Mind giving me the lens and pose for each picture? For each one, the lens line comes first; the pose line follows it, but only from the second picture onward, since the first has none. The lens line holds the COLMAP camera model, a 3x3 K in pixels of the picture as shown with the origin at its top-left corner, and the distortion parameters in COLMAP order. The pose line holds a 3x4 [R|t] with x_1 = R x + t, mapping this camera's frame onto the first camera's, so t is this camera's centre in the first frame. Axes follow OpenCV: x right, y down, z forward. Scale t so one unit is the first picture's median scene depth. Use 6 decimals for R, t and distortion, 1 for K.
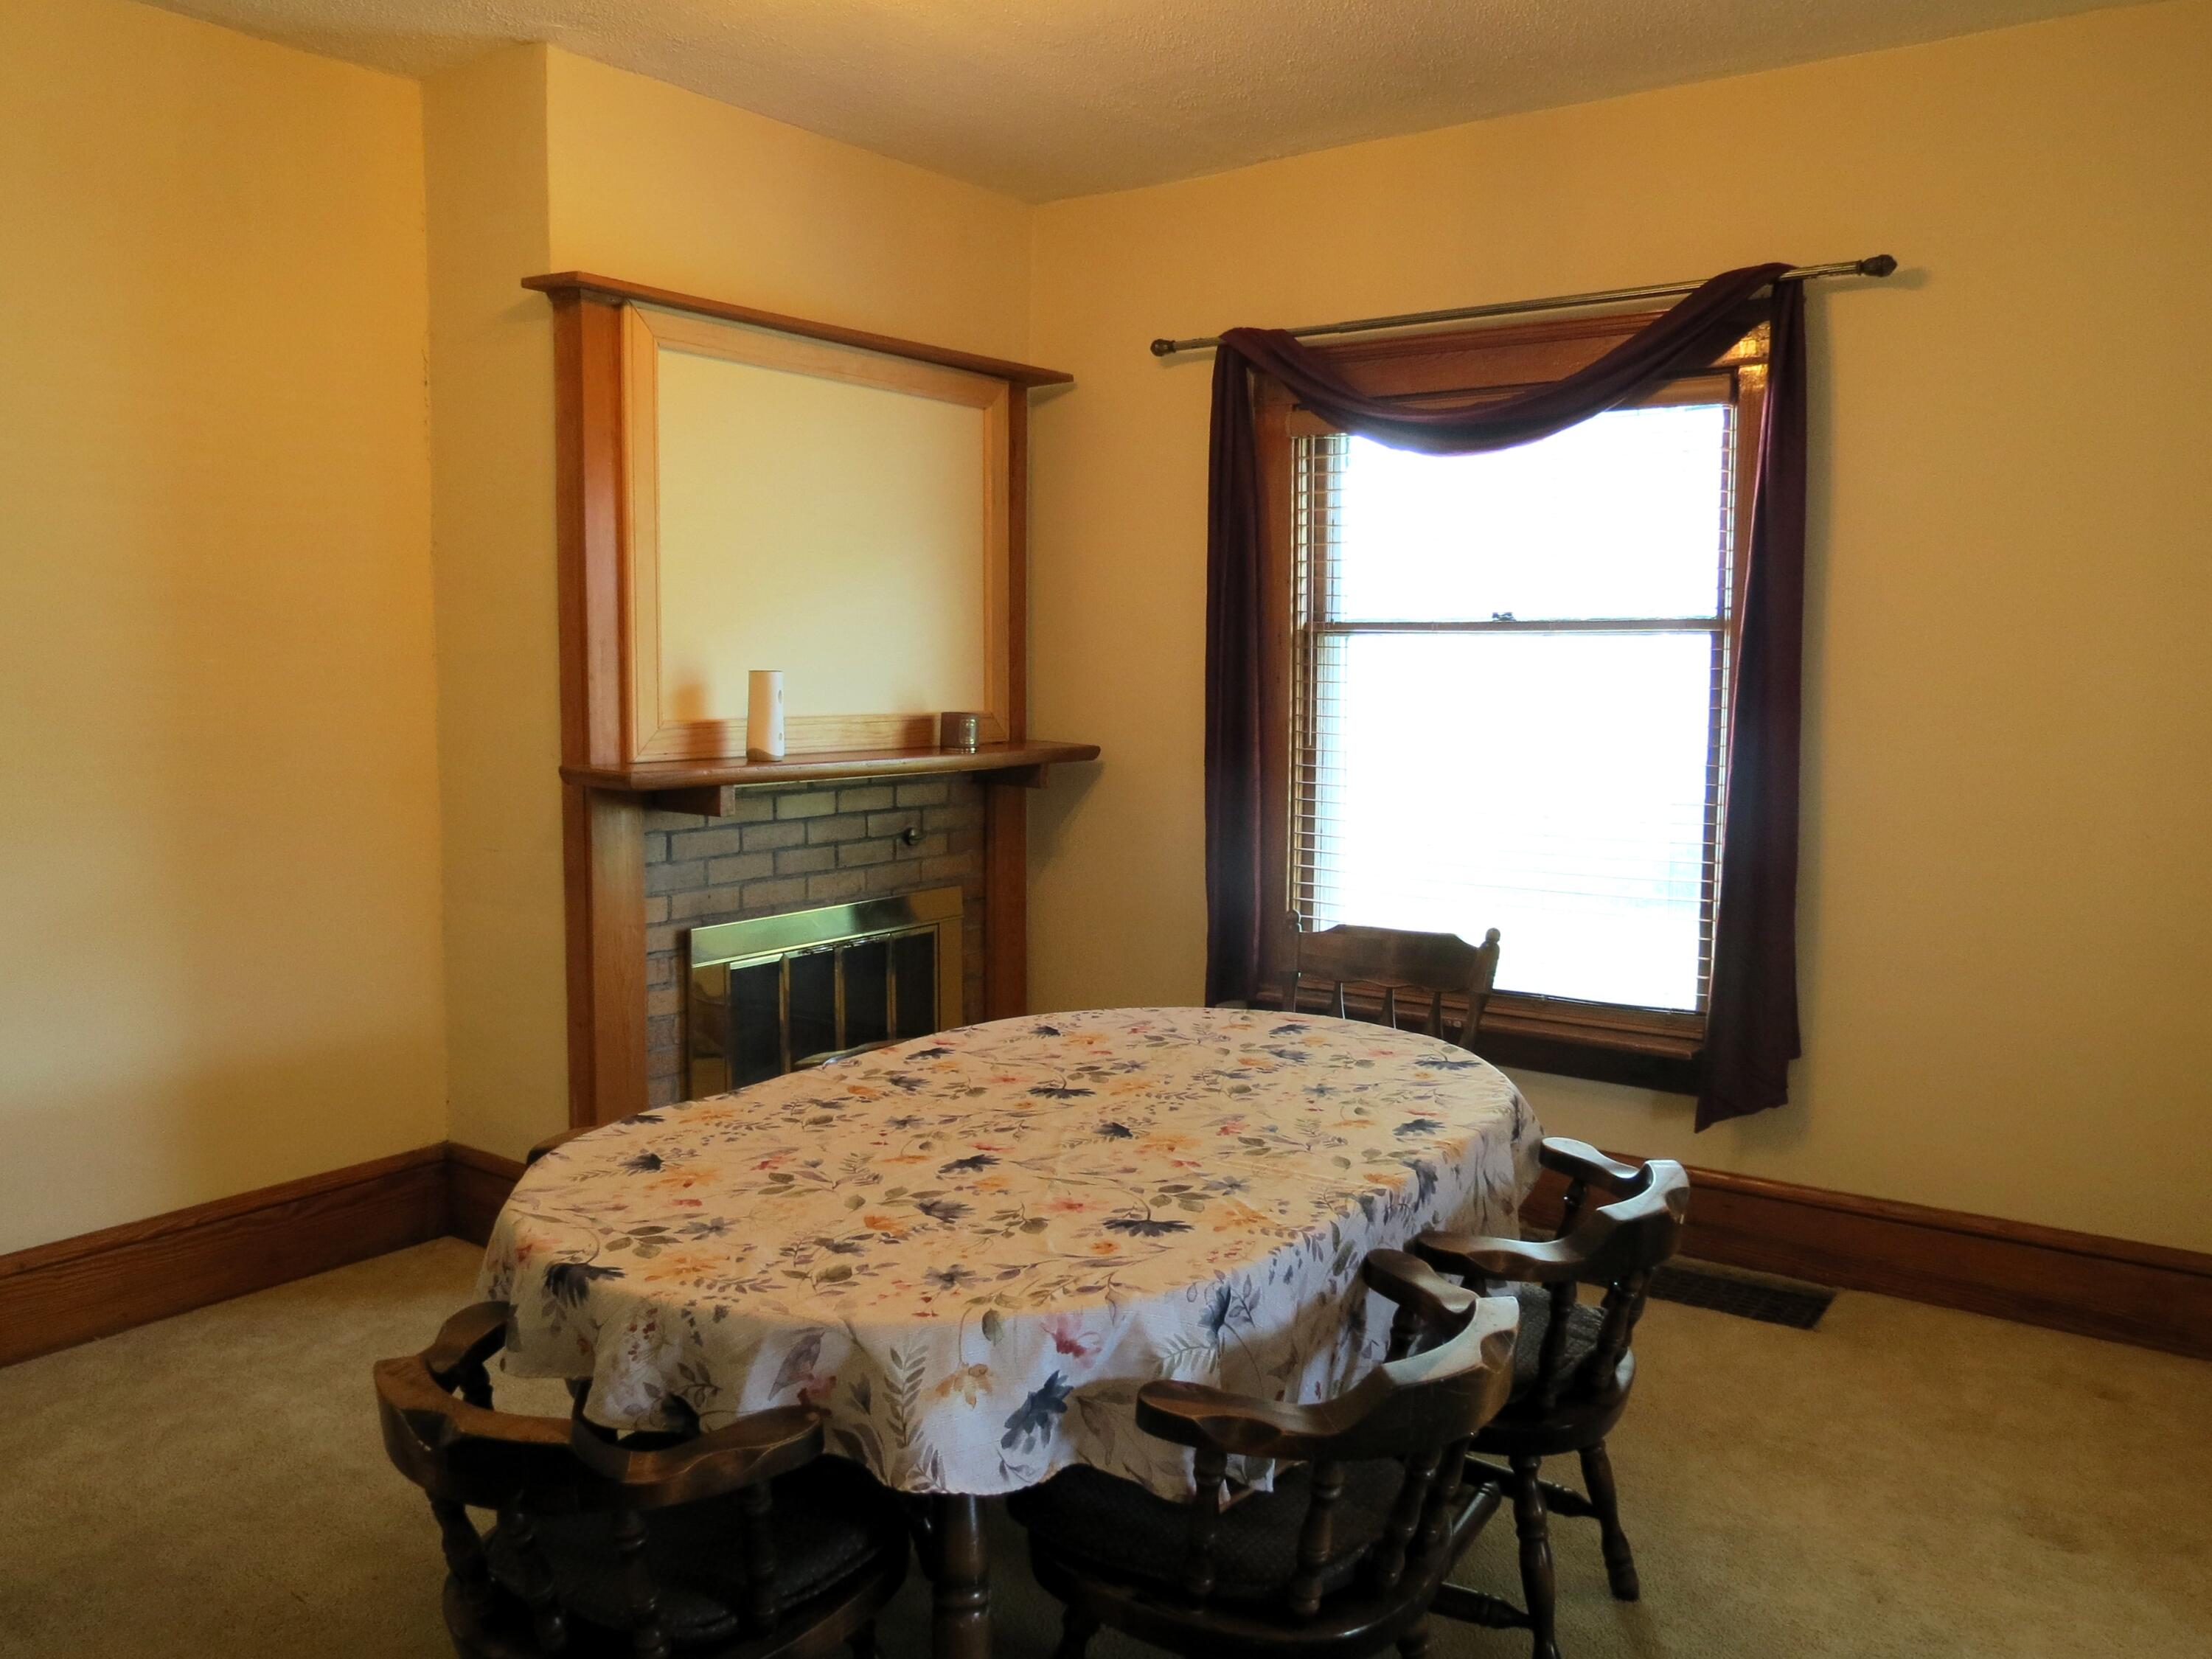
lens RADIAL K [[1718.1, 0, 1106.0], [0, 1718.1, 829.5], [0, 0, 1]] dist [-0.013670, -0.001518]
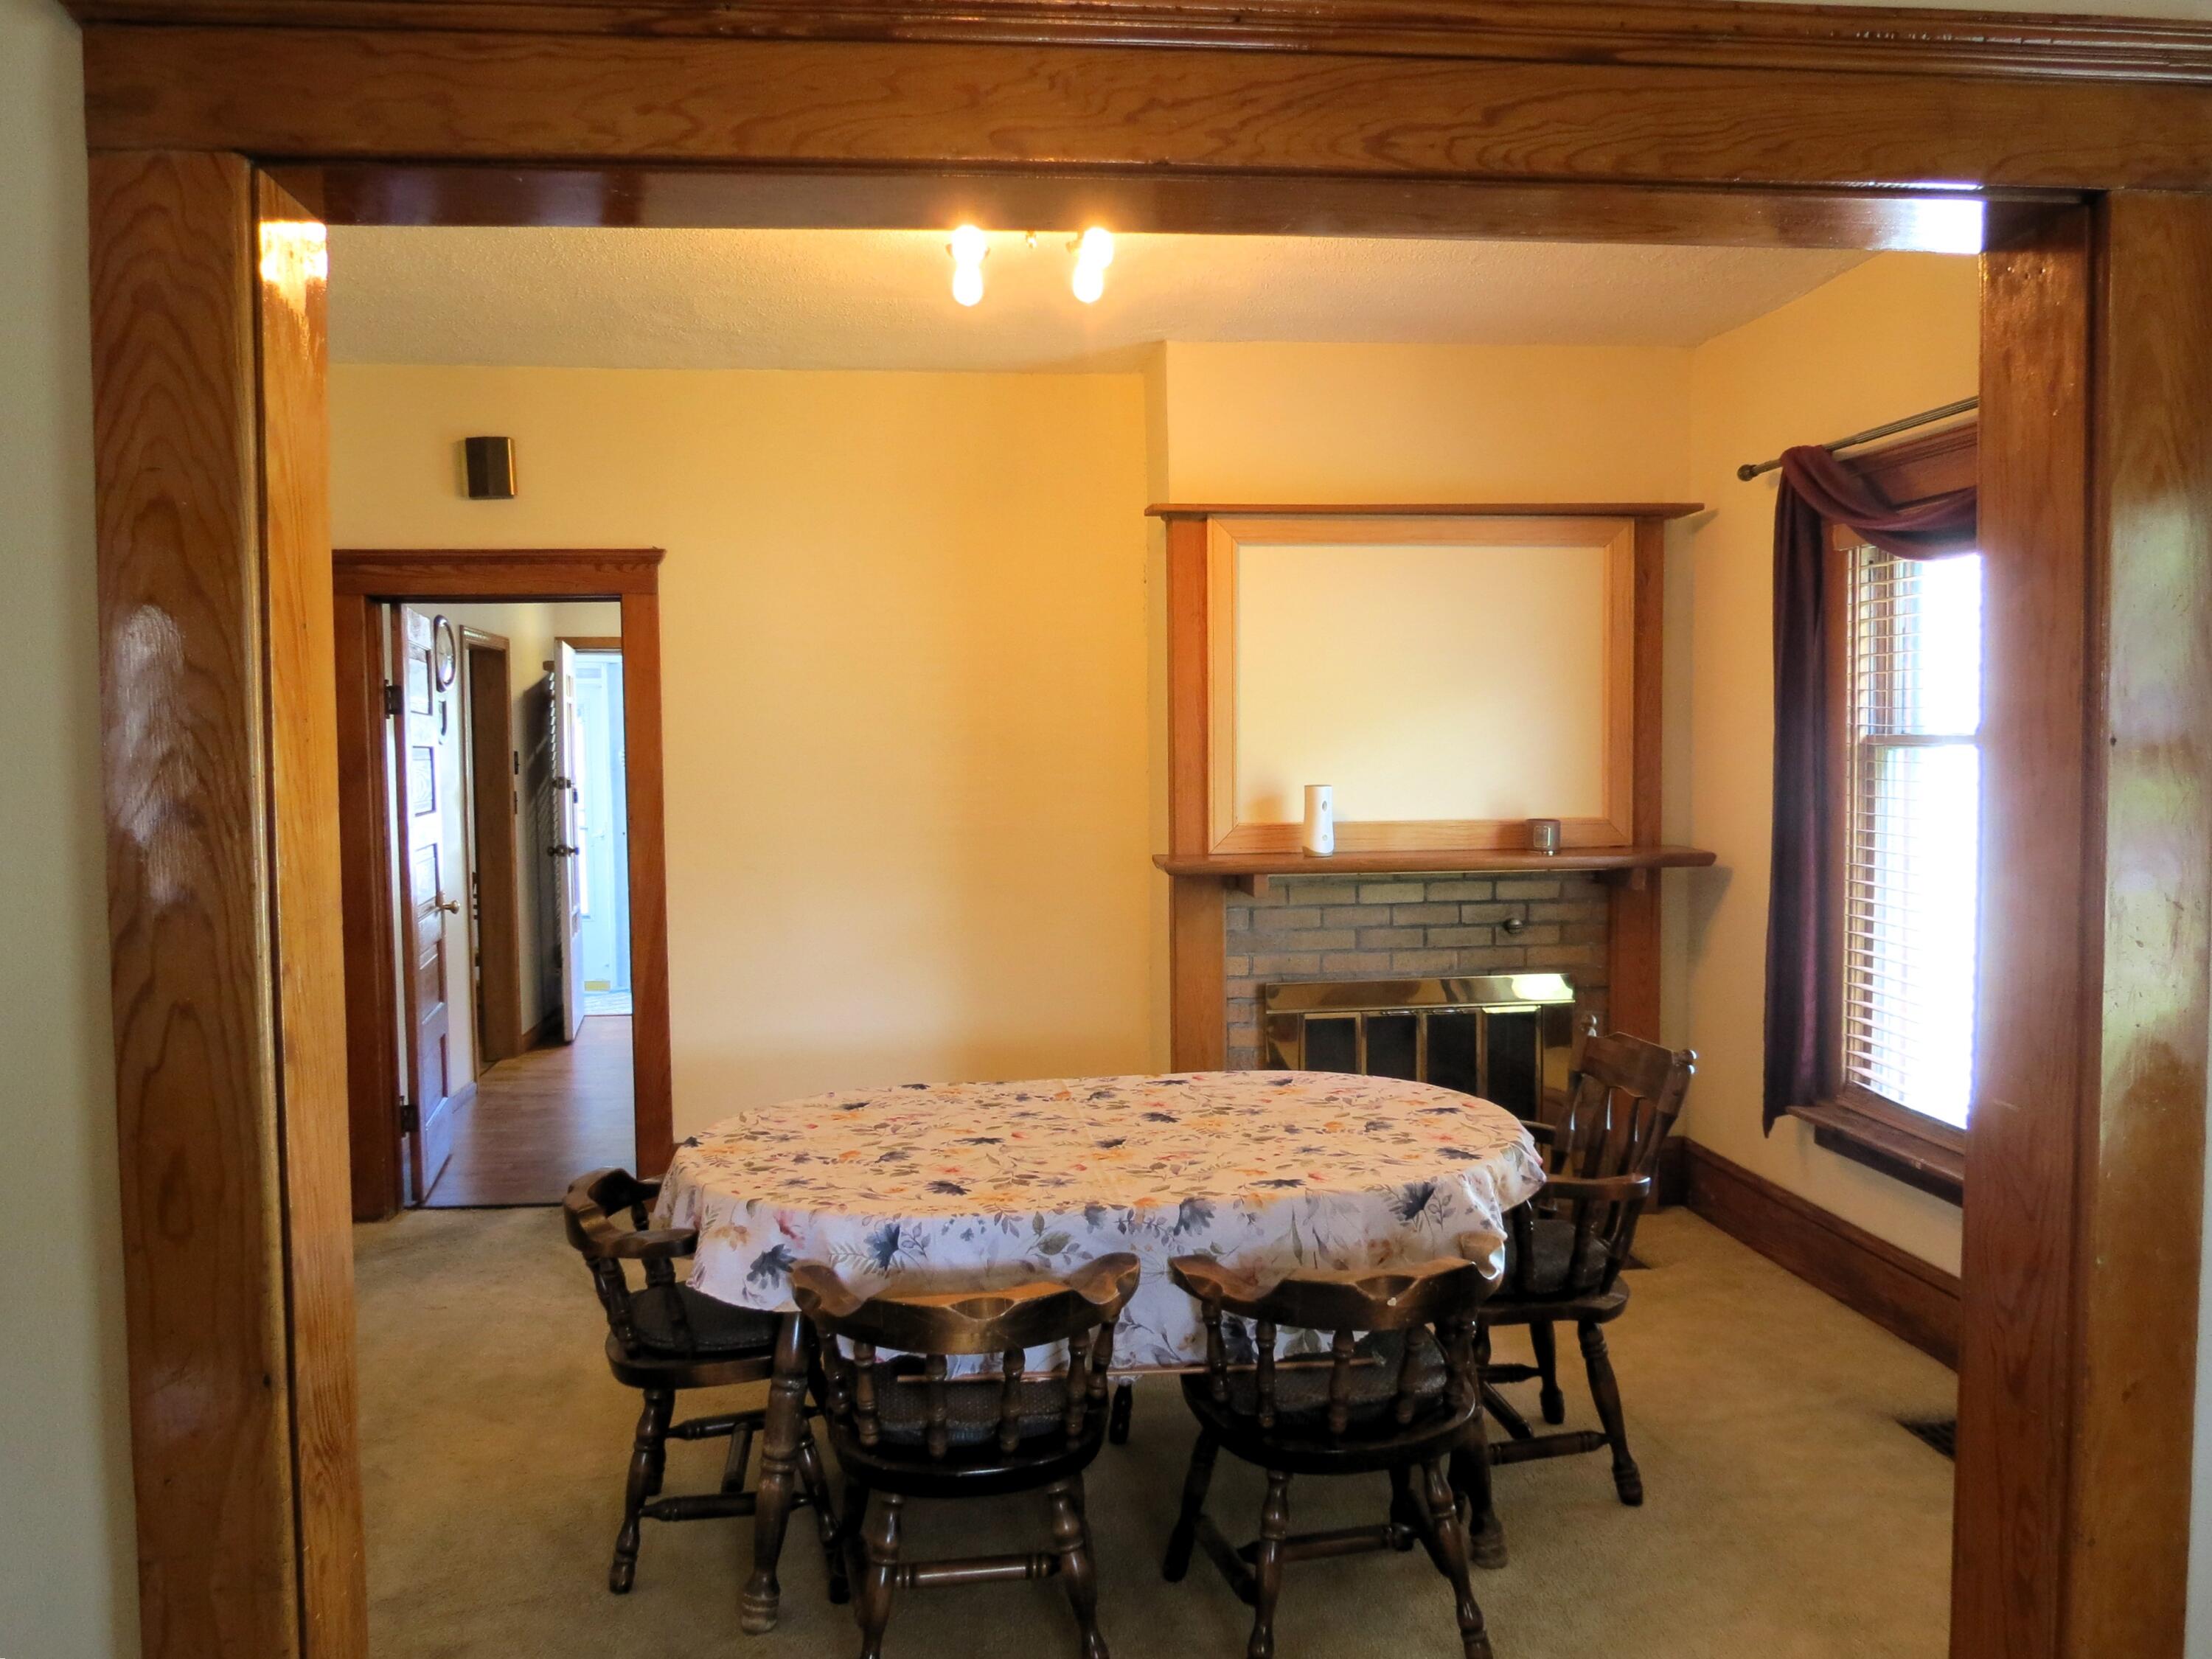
lens RADIAL K [[1628.9, 0, 1111.8], [0, 1628.9, 822.0], [0, 0, 1]] dist [-0.041583, 0.058573]
pose [[0.671903, 0.023516, -0.740266, 0.565844], [-0.058187, 0.998083, -0.021107, -0.029809], [0.738350, 0.057256, 0.671983, 0.075951]]
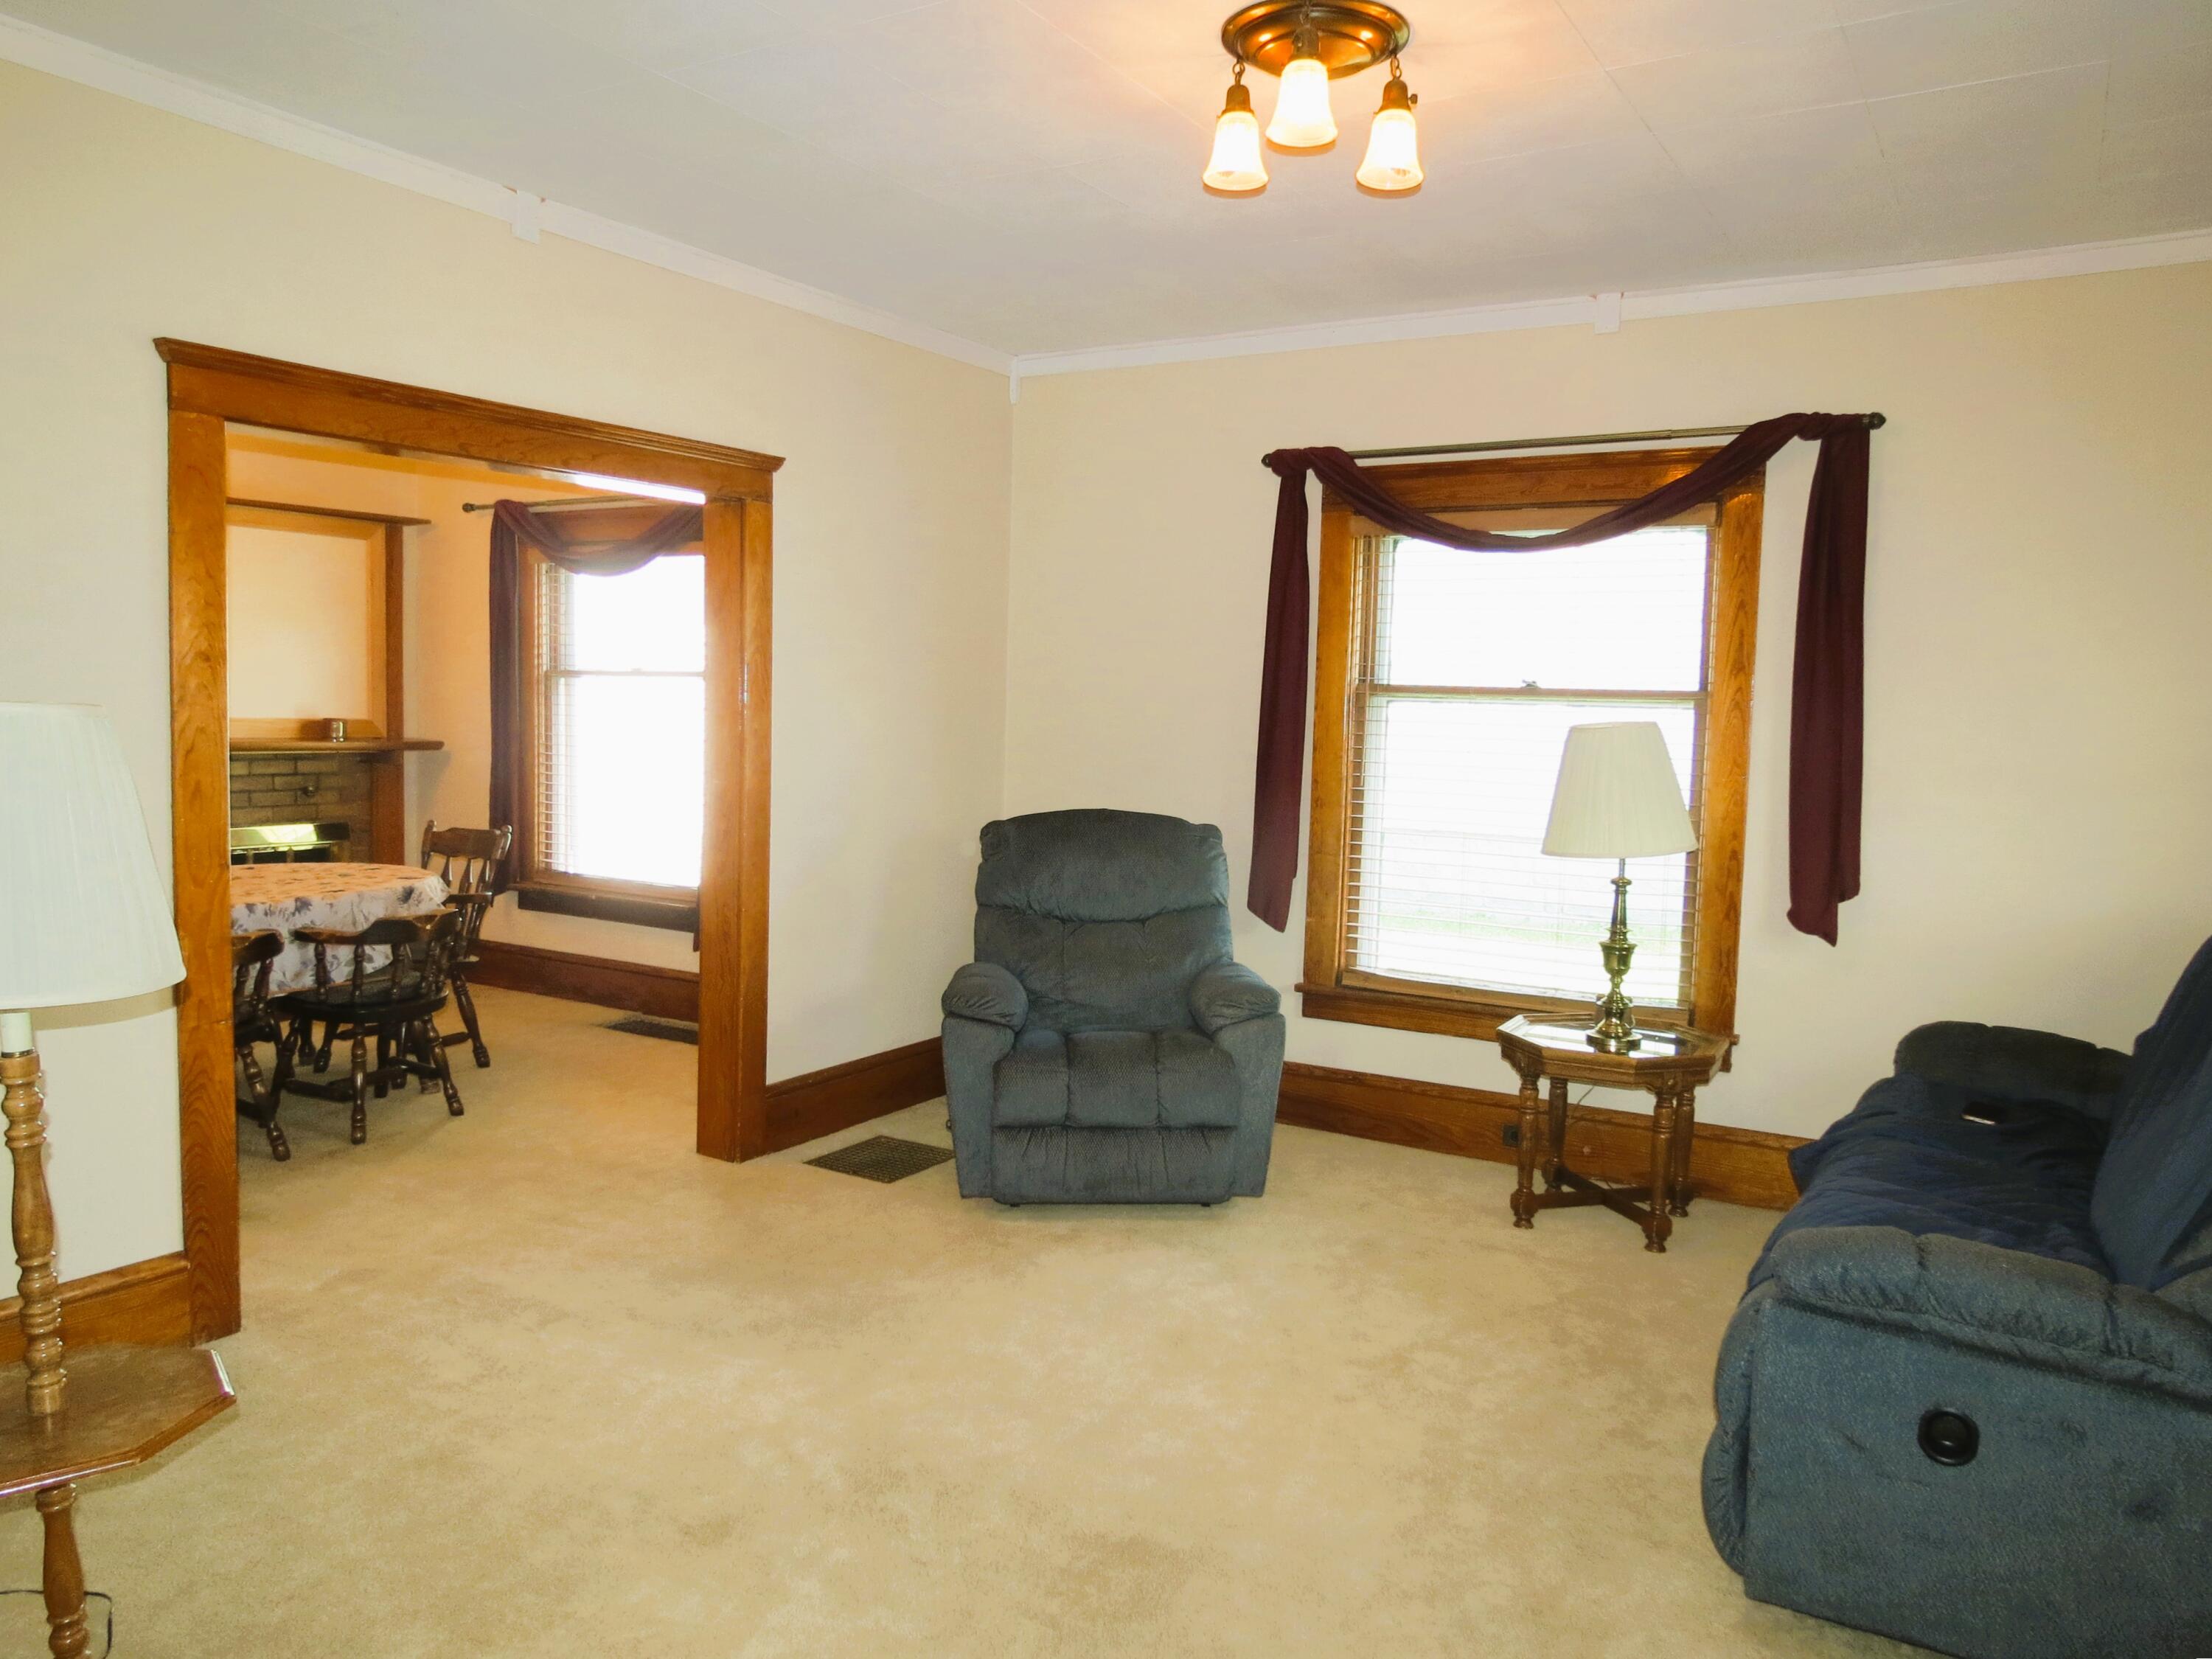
lens RADIAL K [[1628.9, 0, 1111.8], [0, 1628.9, 822.0], [0, 0, 1]] dist [-0.041583, 0.058573]
pose [[0.997578, 0.015027, 0.067912, 0.635448], [-0.013237, 0.999555, -0.026729, 0.074893], [-0.068283, 0.025766, 0.997333, -0.724435]]
